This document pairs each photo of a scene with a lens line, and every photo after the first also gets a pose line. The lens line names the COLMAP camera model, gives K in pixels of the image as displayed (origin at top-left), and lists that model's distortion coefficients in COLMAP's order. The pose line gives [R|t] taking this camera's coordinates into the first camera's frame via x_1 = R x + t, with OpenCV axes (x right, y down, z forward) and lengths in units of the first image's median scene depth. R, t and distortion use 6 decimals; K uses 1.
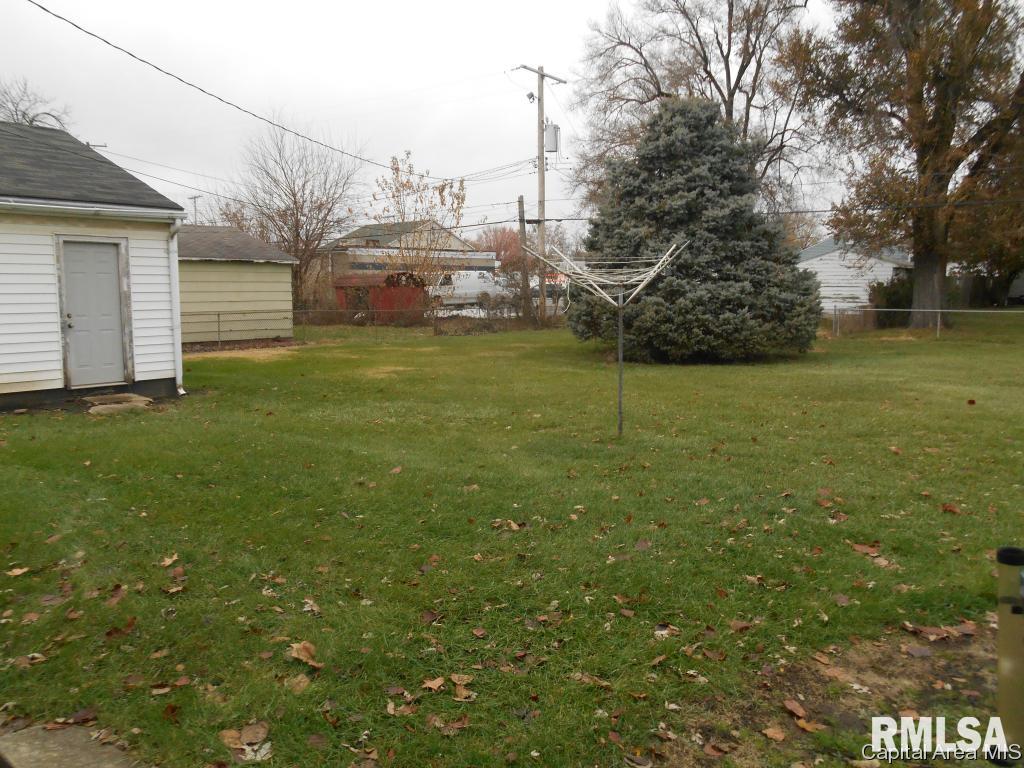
lens RADIAL K [[801.8, 0, 515.3], [0, 801.8, 382.9], [0, 0, 1]] dist [-0.024395, 0.012154]
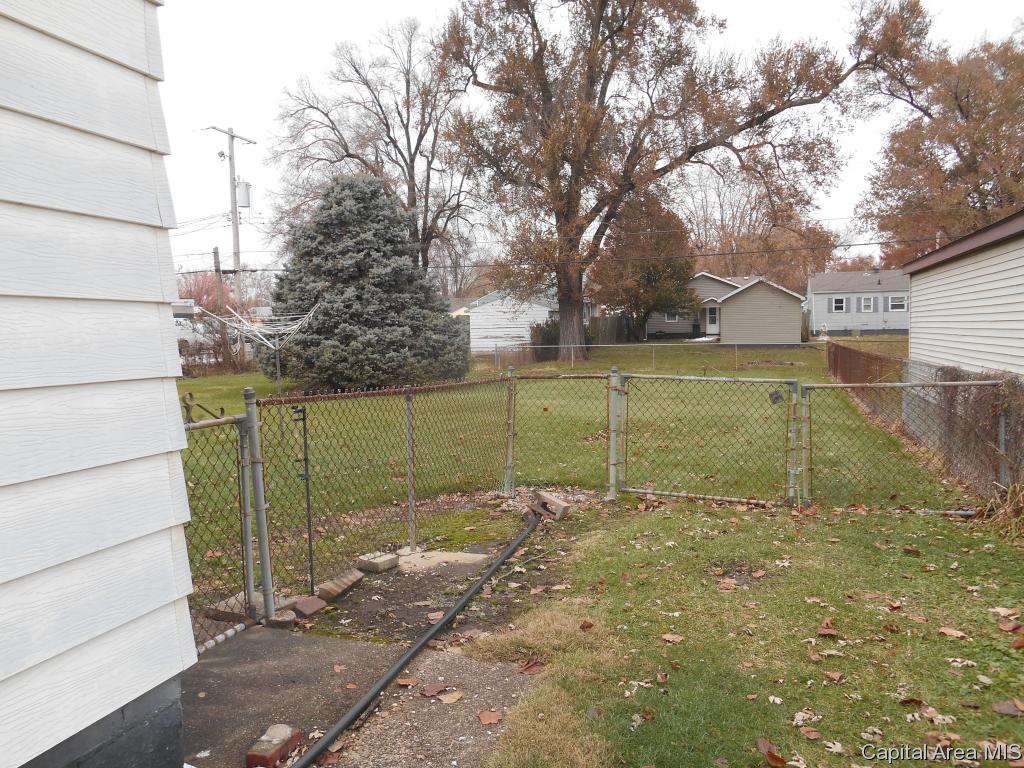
lens RADIAL K [[801.8, 0, 506.7], [0, 801.8, 380.6], [0, 0, 1]] dist [-0.024395, 0.012154]
pose [[0.941645, -0.038957, 0.334346, 0.009699], [0.057483, 0.997300, -0.045690, 0.010904], [-0.331664, 0.062243, 0.941342, -0.105754]]
